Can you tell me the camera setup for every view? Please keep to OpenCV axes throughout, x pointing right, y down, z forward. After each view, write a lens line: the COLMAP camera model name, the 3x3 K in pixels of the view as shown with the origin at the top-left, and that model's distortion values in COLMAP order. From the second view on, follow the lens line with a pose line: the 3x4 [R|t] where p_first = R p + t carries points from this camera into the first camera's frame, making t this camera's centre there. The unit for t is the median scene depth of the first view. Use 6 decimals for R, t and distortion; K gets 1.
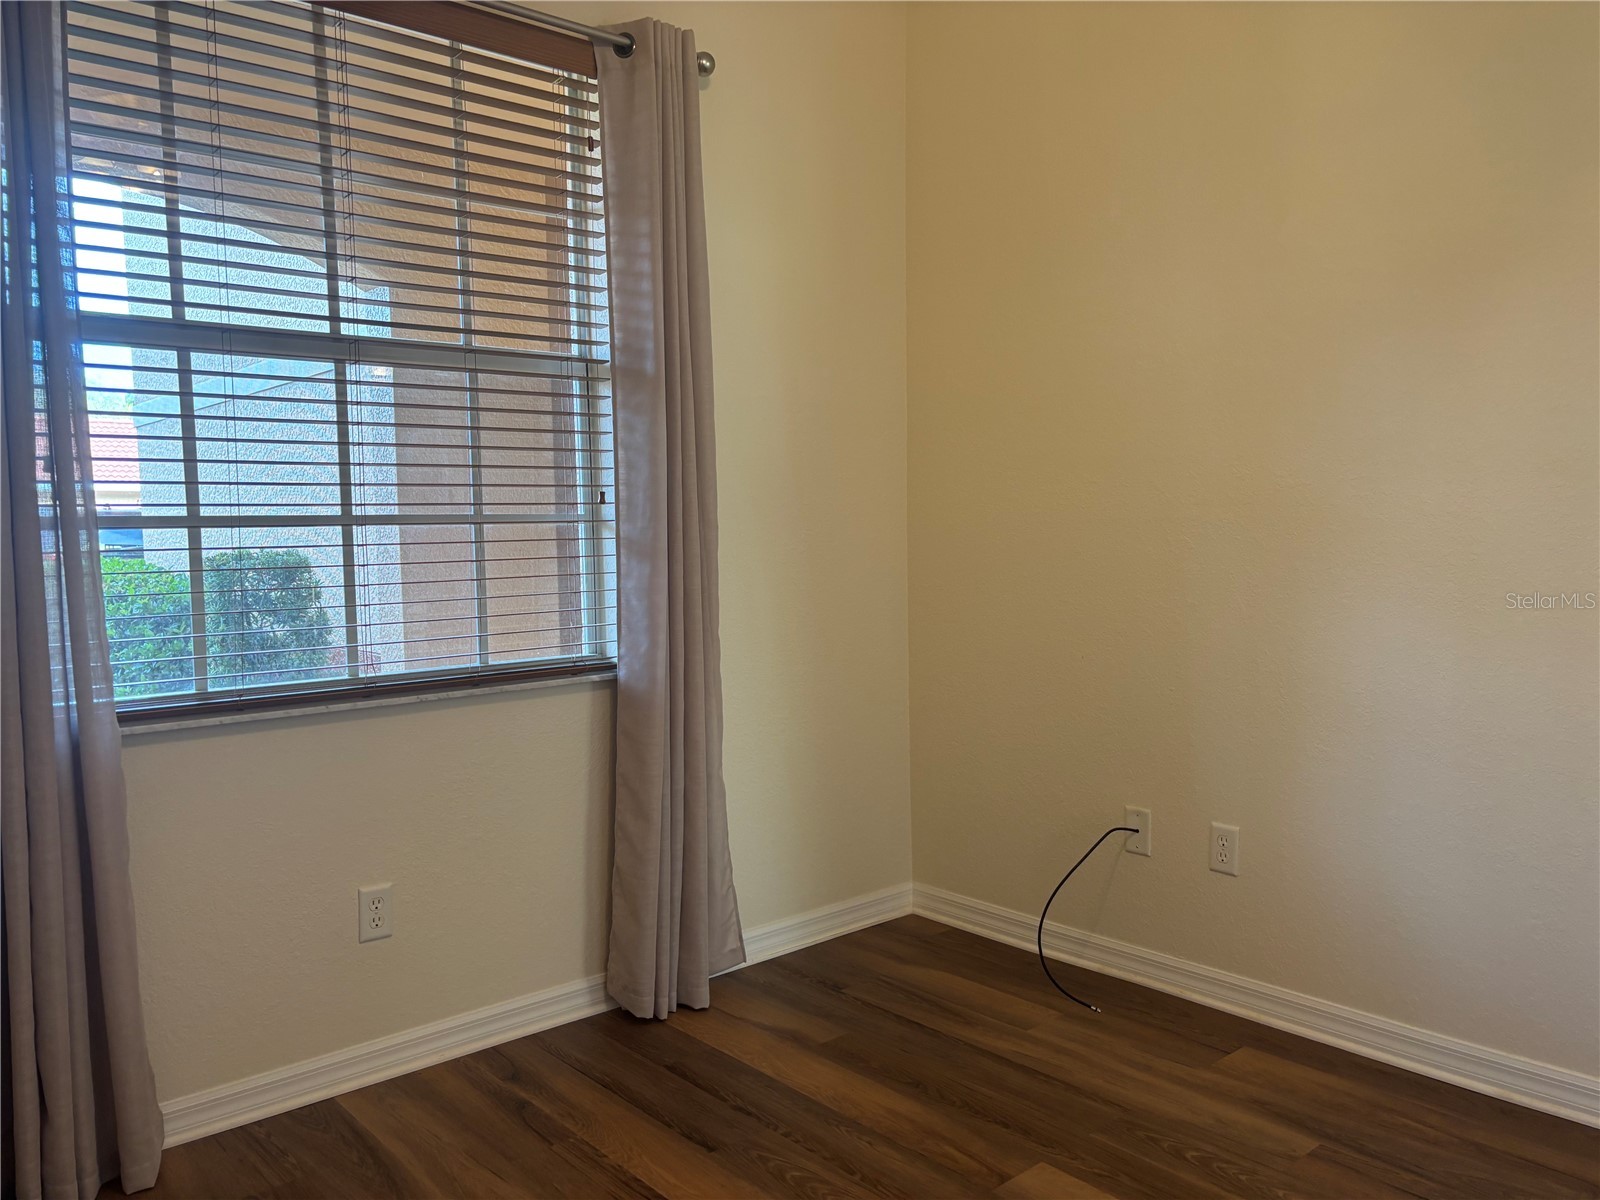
lens RADIAL K [[1221.6, 0, 802.1], [0, 1221.6, 613.0], [0, 0, 1]] dist [0.050003, -0.043989]
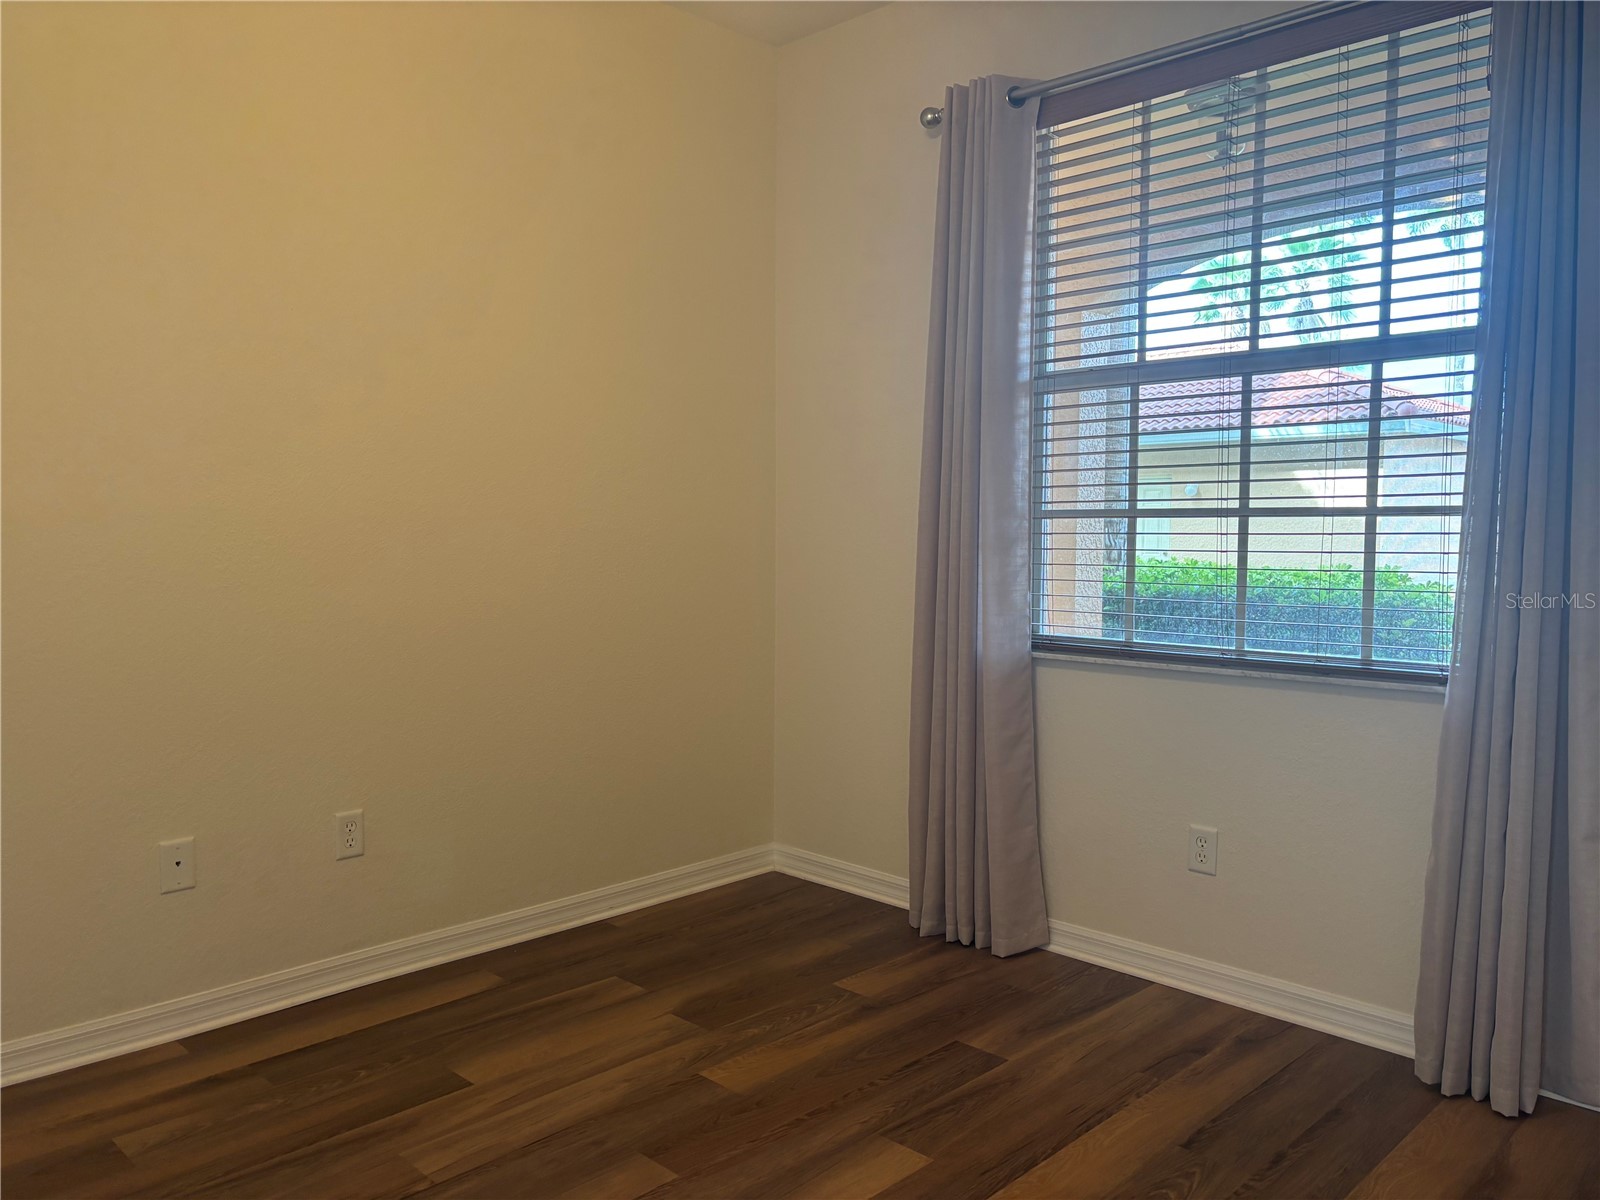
lens RADIAL K [[1221.6, 0, 792.2], [0, 1221.6, 592.9], [0, 0, 1]] dist [0.050003, -0.043989]
pose [[0.074873, 0.072948, -0.994521, 0.781853], [-0.072848, 0.995056, 0.067502, -0.049314], [0.994529, 0.067395, 0.079817, 0.517679]]
